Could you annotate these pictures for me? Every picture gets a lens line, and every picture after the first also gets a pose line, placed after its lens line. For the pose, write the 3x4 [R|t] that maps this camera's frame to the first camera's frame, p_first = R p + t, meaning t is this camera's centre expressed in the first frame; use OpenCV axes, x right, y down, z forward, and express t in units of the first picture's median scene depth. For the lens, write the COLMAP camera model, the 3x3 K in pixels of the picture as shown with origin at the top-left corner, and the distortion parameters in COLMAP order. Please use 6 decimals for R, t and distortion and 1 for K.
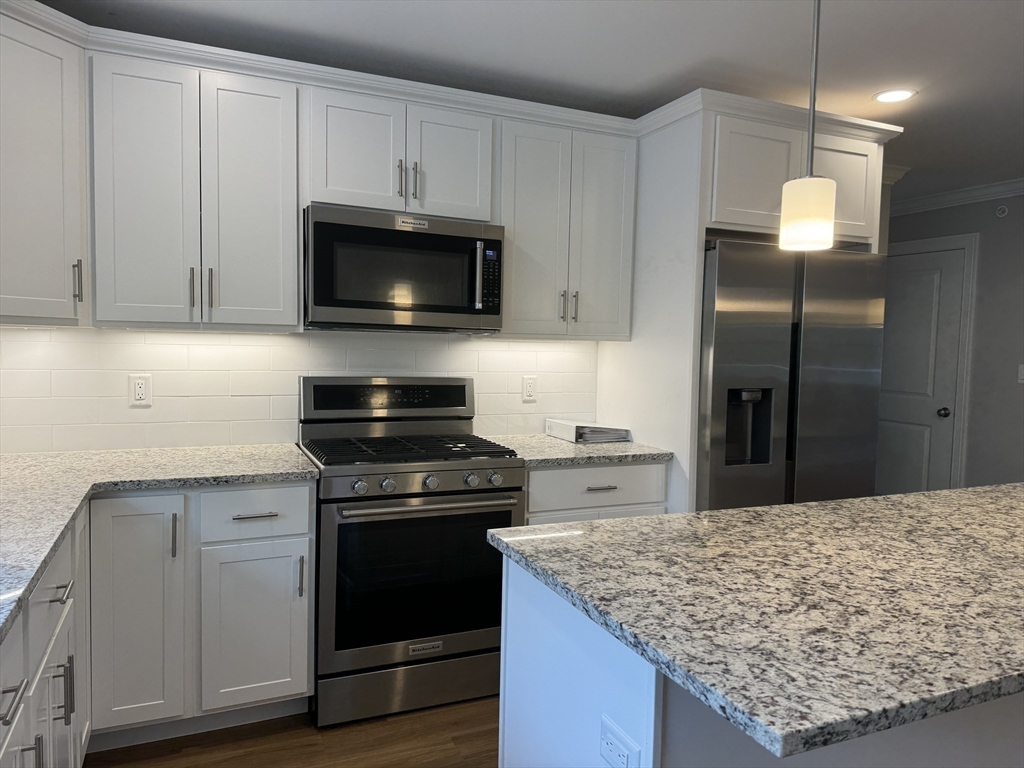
lens RADIAL K [[707.5, 0, 511.7], [0, 707.5, 382.3], [0, 0, 1]] dist [0.050737, -0.069581]
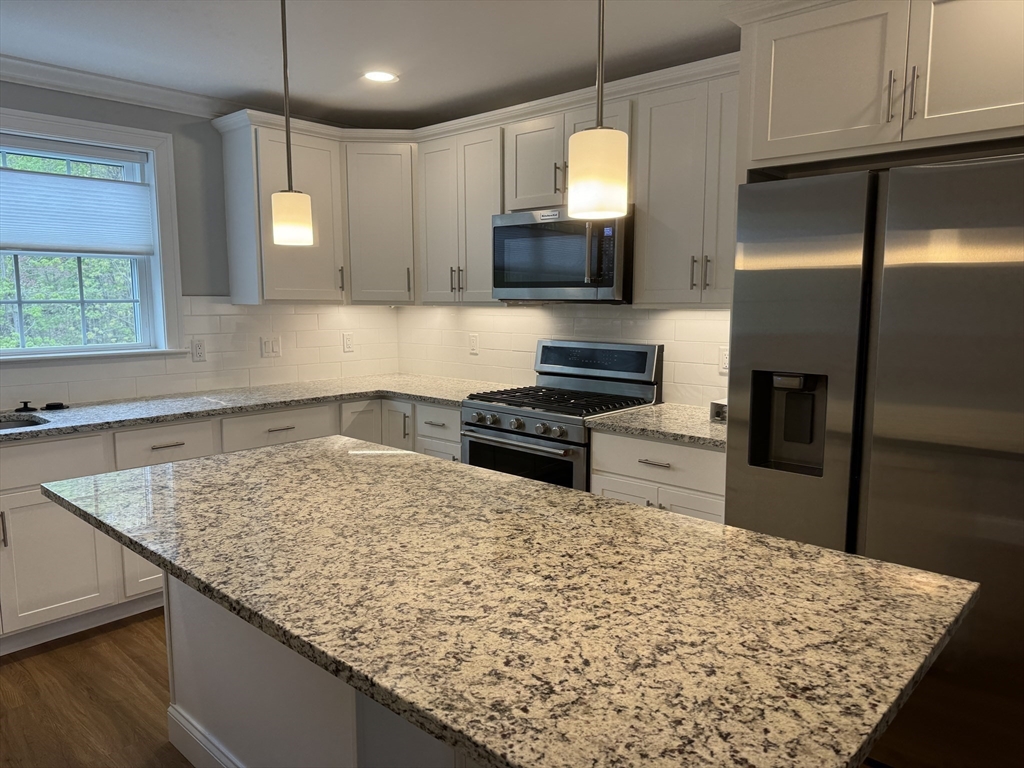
lens RADIAL K [[707.5, 0, 502.1], [0, 707.5, 385.0], [0, 0, 1]] dist [0.050737, -0.069581]
pose [[0.416616, 0.089755, -0.904641, 1.102603], [-0.042470, 0.995949, 0.079255, -0.030104], [0.908090, 0.005401, 0.418740, 0.494277]]
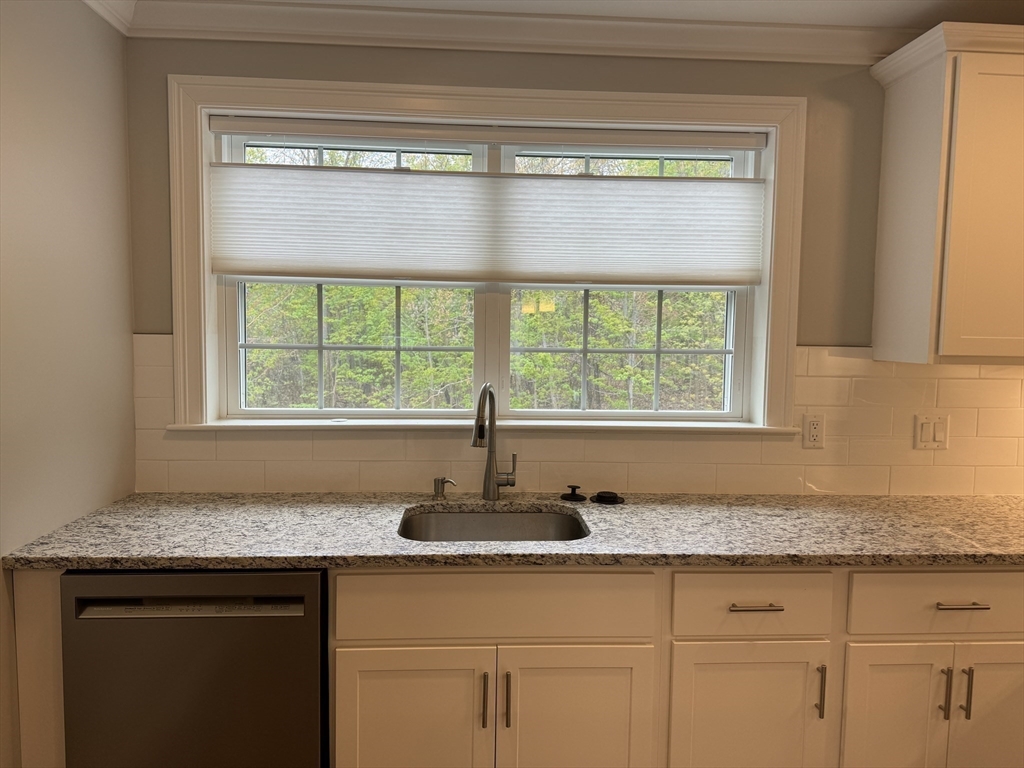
lens RADIAL K [[707.5, 0, 513.6], [0, 707.5, 381.2], [0, 0, 1]] dist [0.050737, -0.069581]
pose [[-0.332314, 0.040022, -0.942319, 0.450086], [-0.078855, 0.994422, 0.070044, -0.060599], [0.939867, 0.097583, -0.327305, 0.468975]]
